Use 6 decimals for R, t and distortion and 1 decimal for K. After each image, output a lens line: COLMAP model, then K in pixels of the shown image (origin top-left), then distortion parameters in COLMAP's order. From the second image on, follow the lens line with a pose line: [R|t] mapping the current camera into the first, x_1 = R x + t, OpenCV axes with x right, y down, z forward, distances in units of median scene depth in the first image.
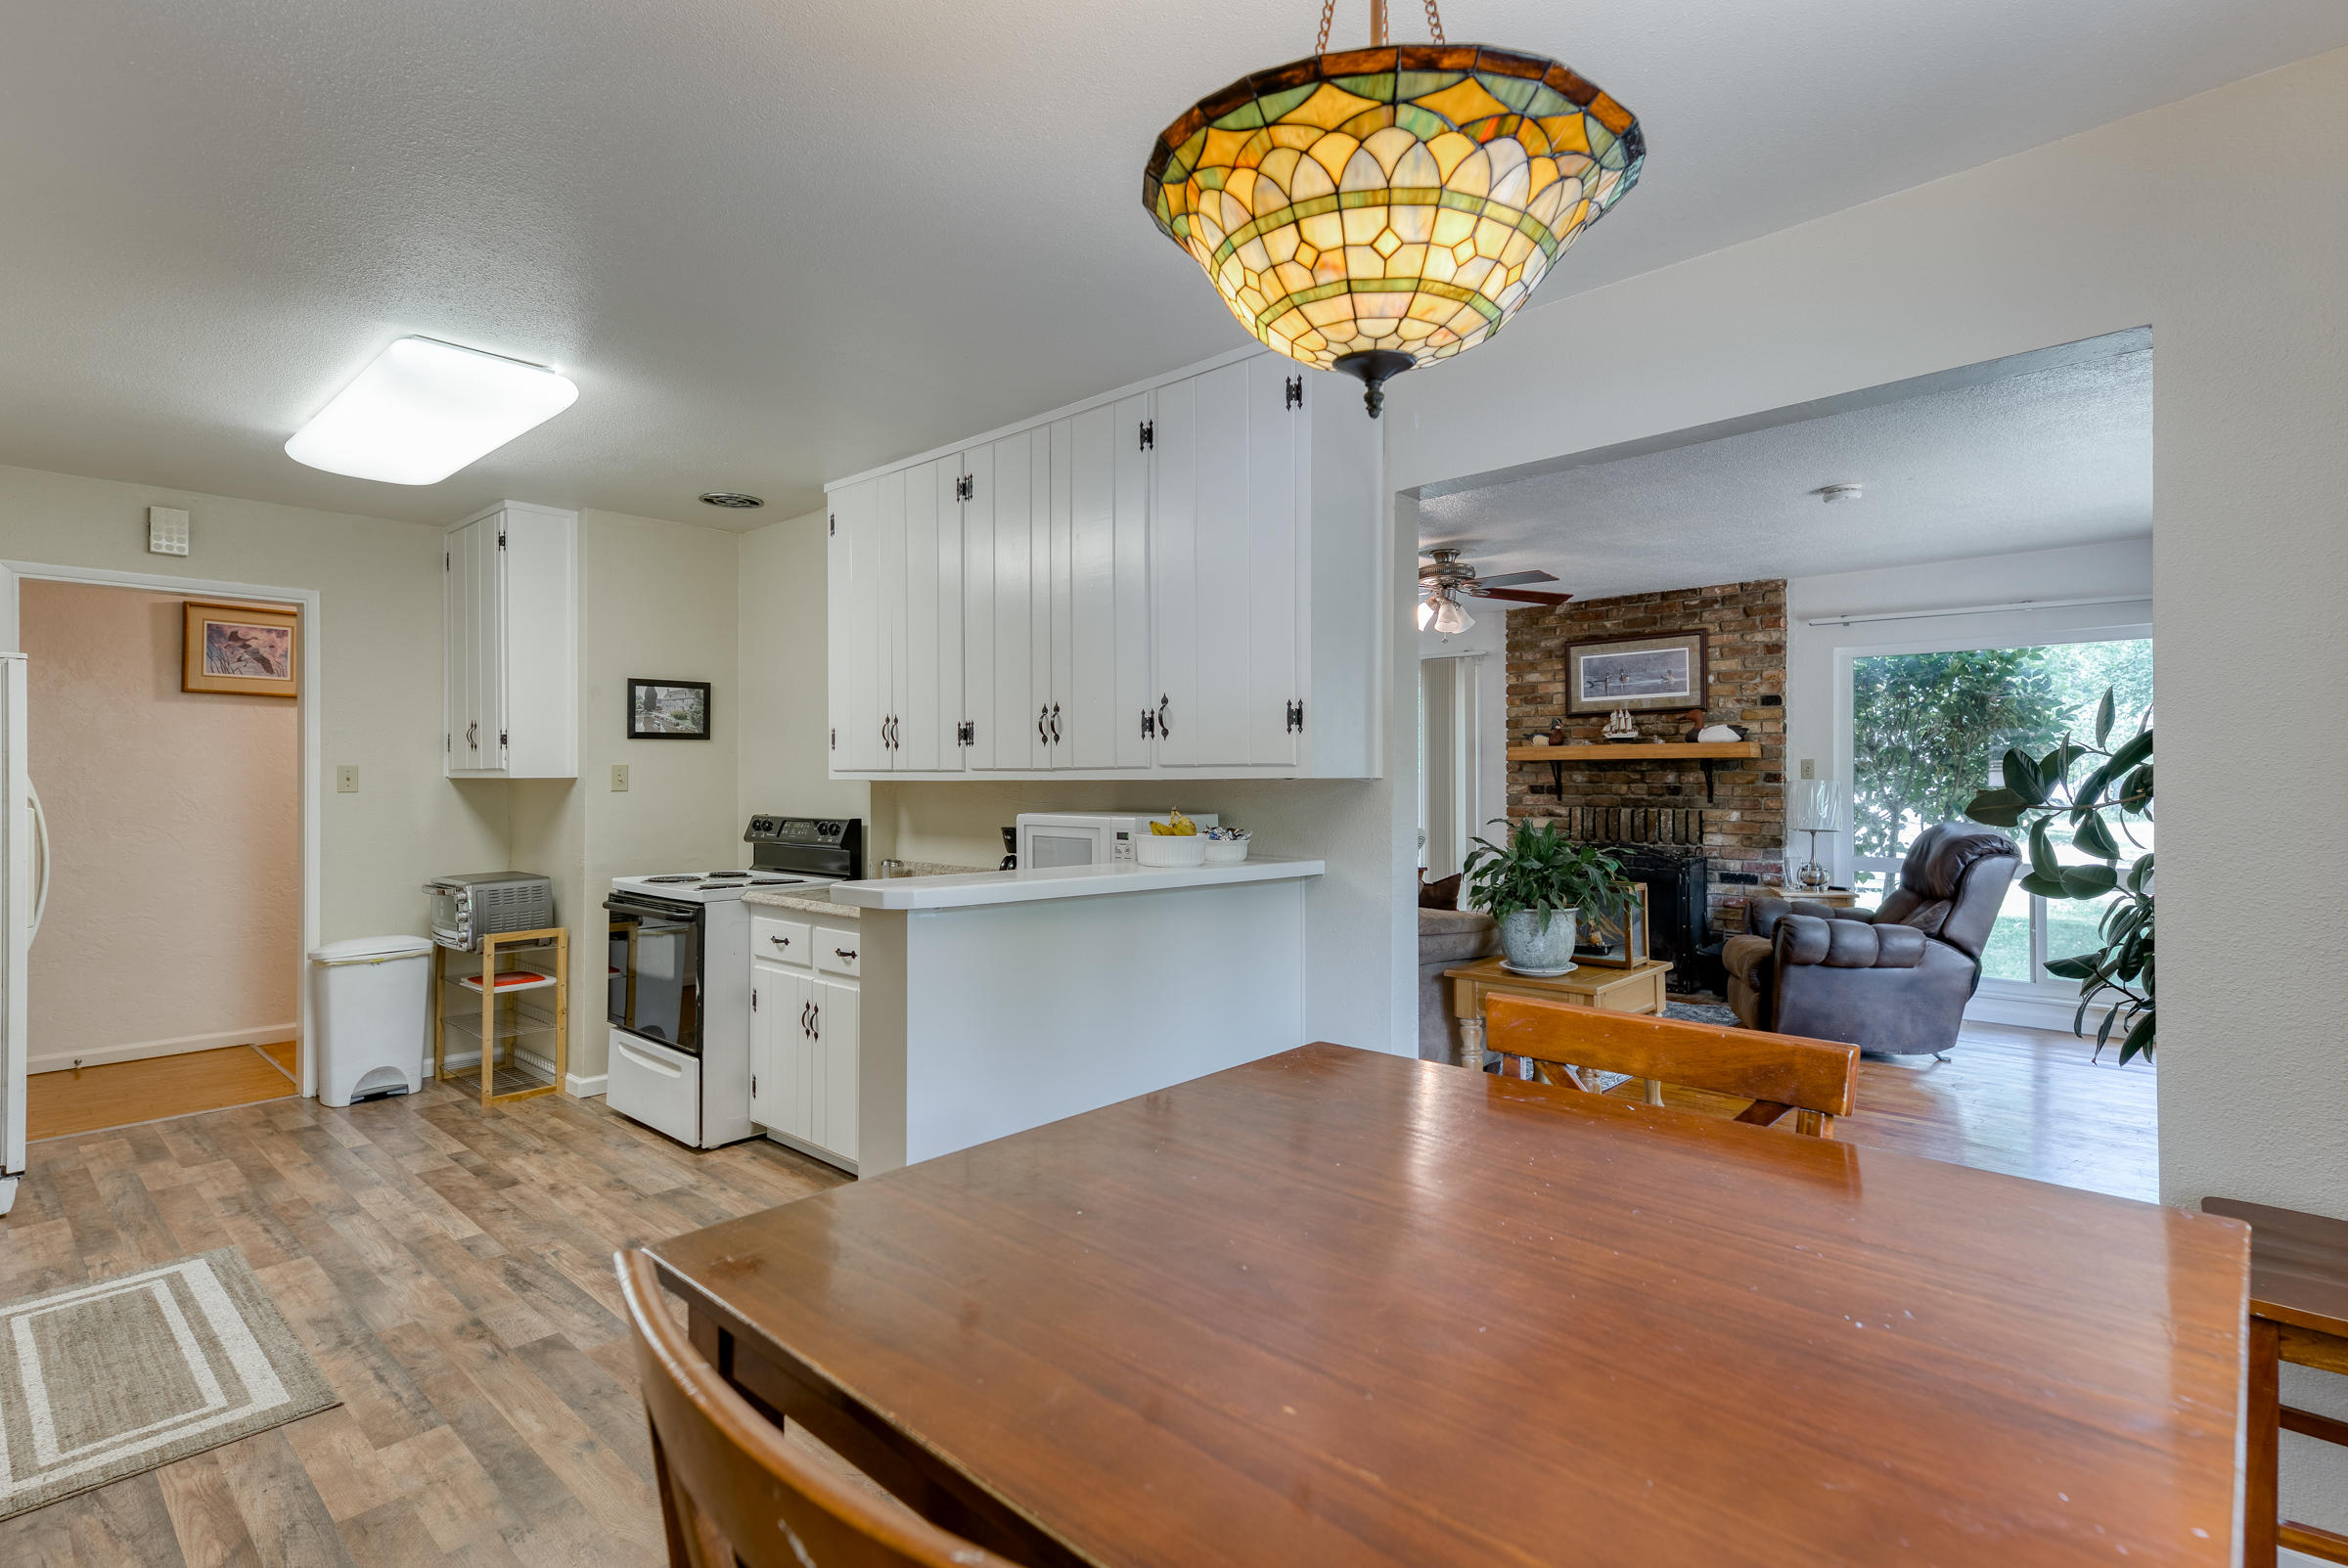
lens RADIAL K [[1134.6, 0, 1158.4], [0, 1134.6, 770.8], [0, 0, 1]] dist [0.026082, -0.000663]
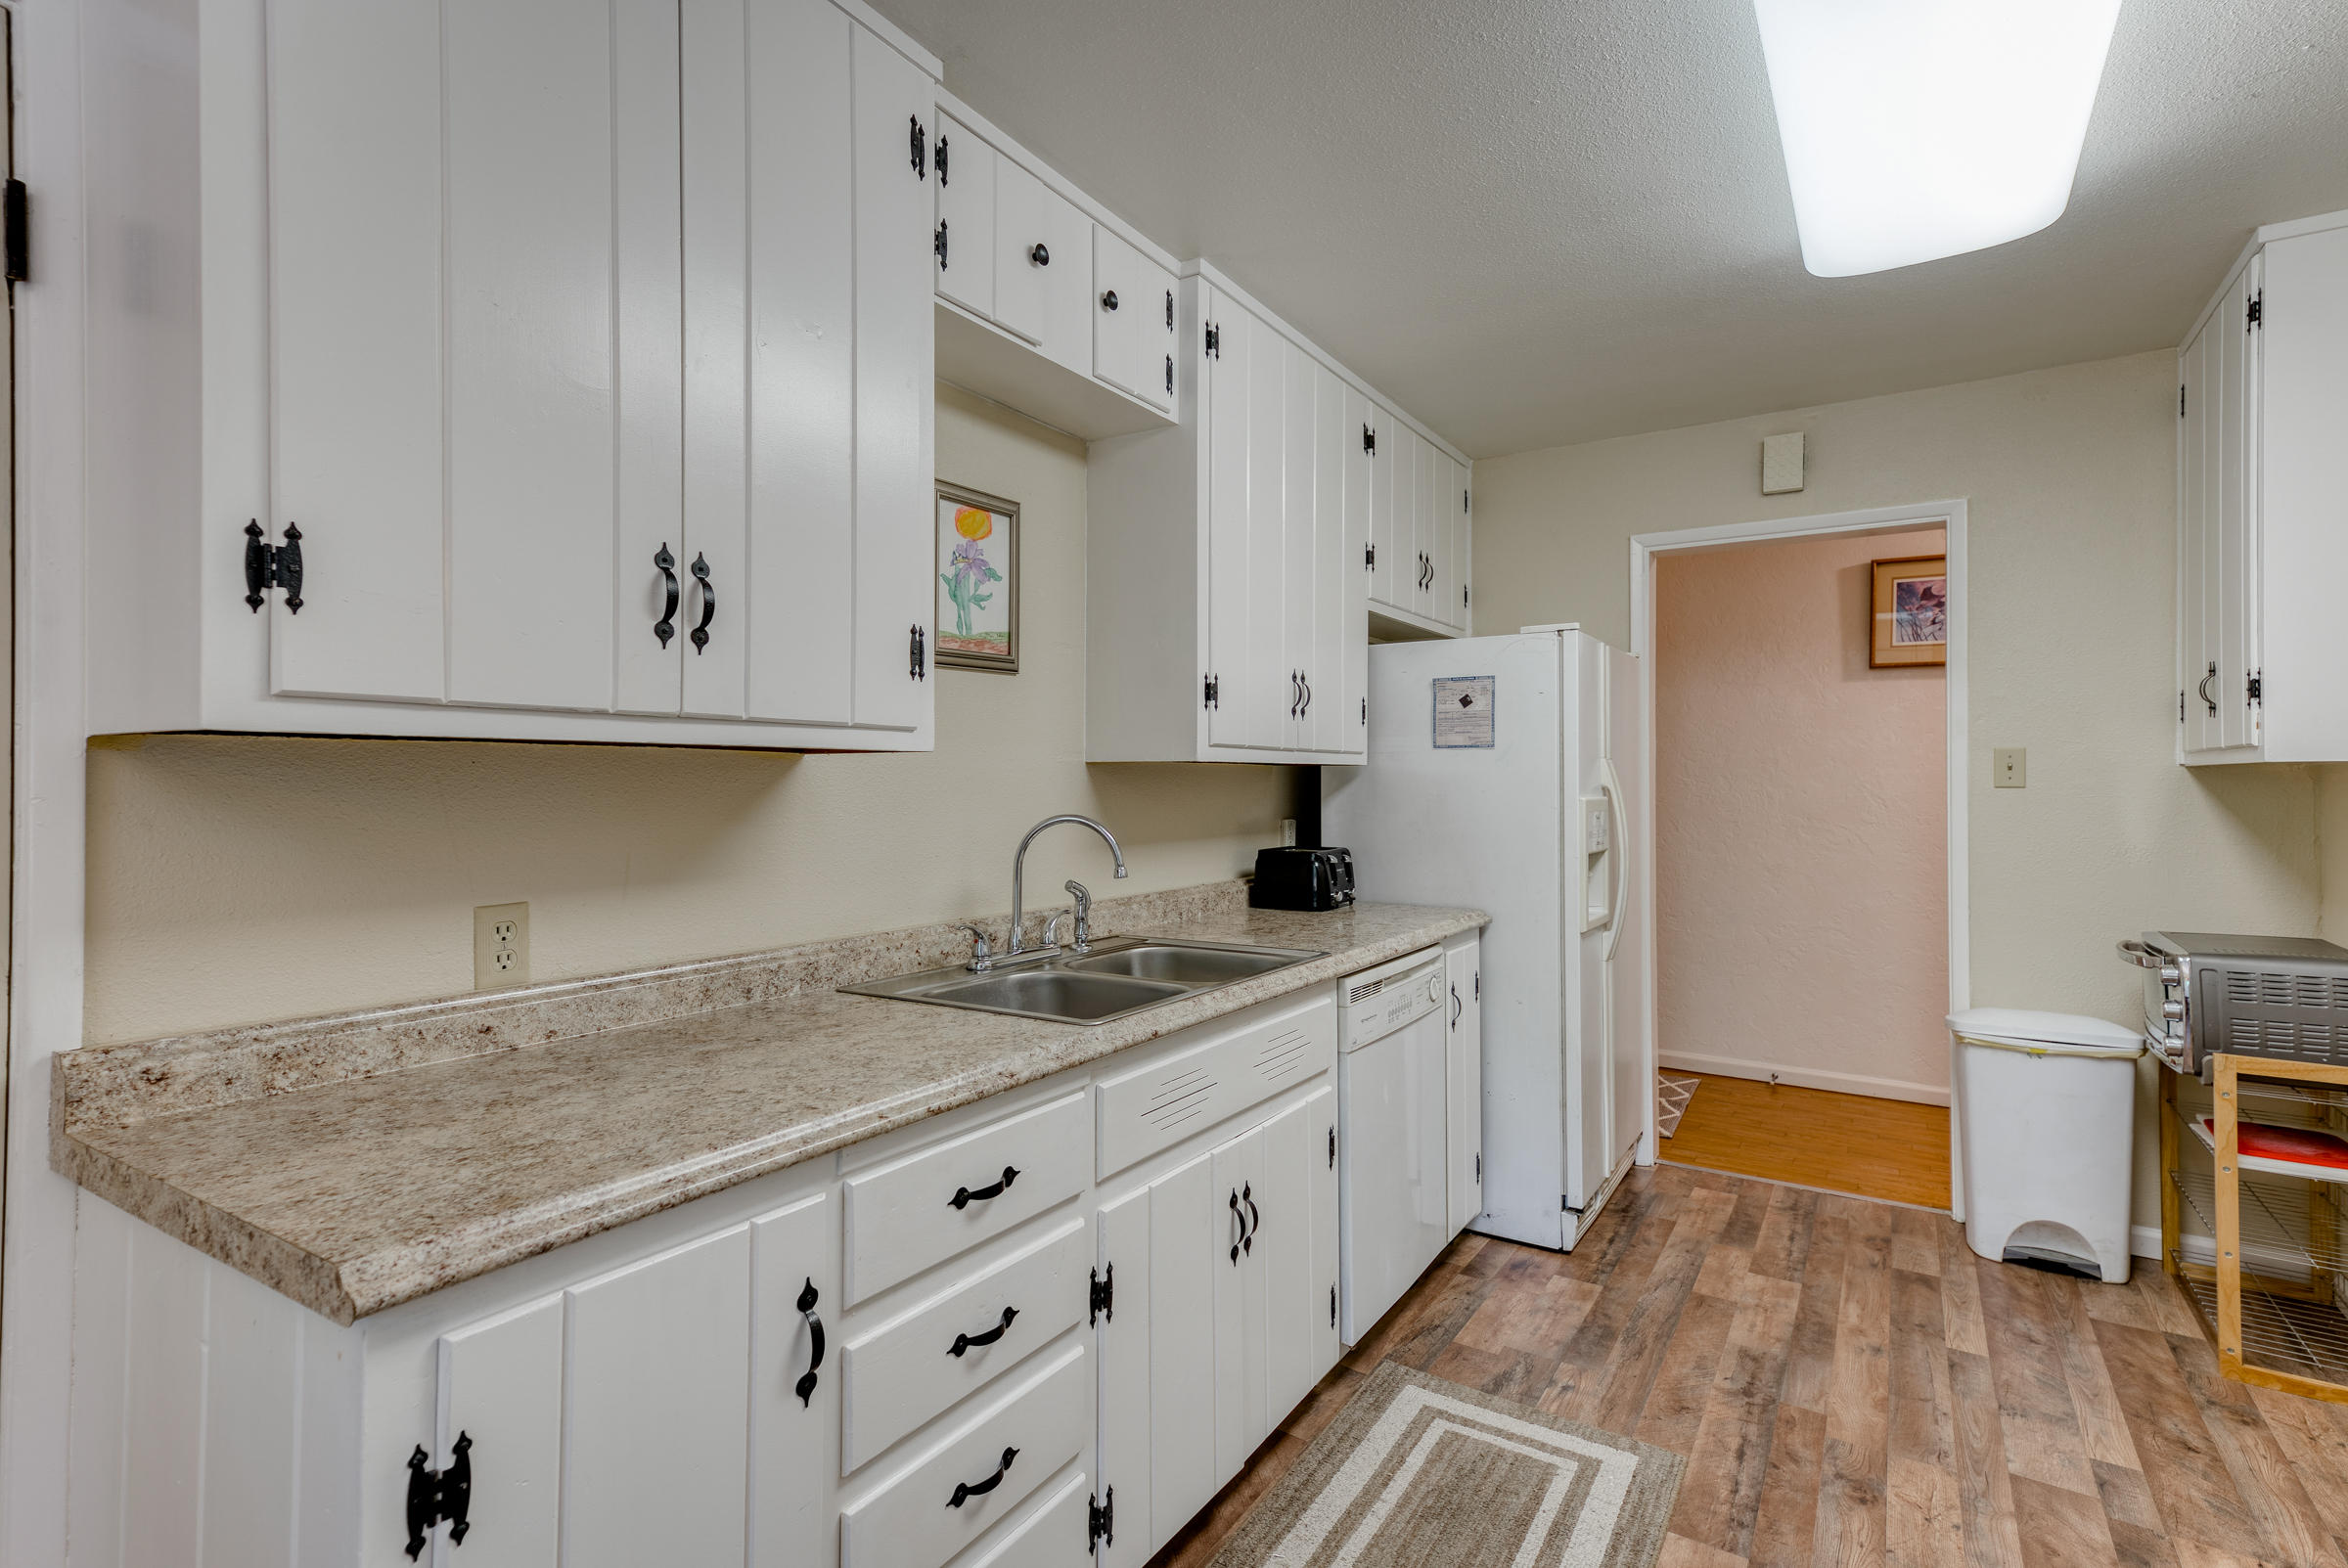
lens RADIAL K [[1134.6, 0, 1158.4], [0, 1134.6, 770.8], [0, 0, 1]] dist [0.026082, -0.000663]
pose [[0.180265, -0.005669, -0.983602, -0.156574], [0.002985, 0.999982, -0.005217, 0.013120], [0.983614, -0.001996, 0.180279, 0.461706]]
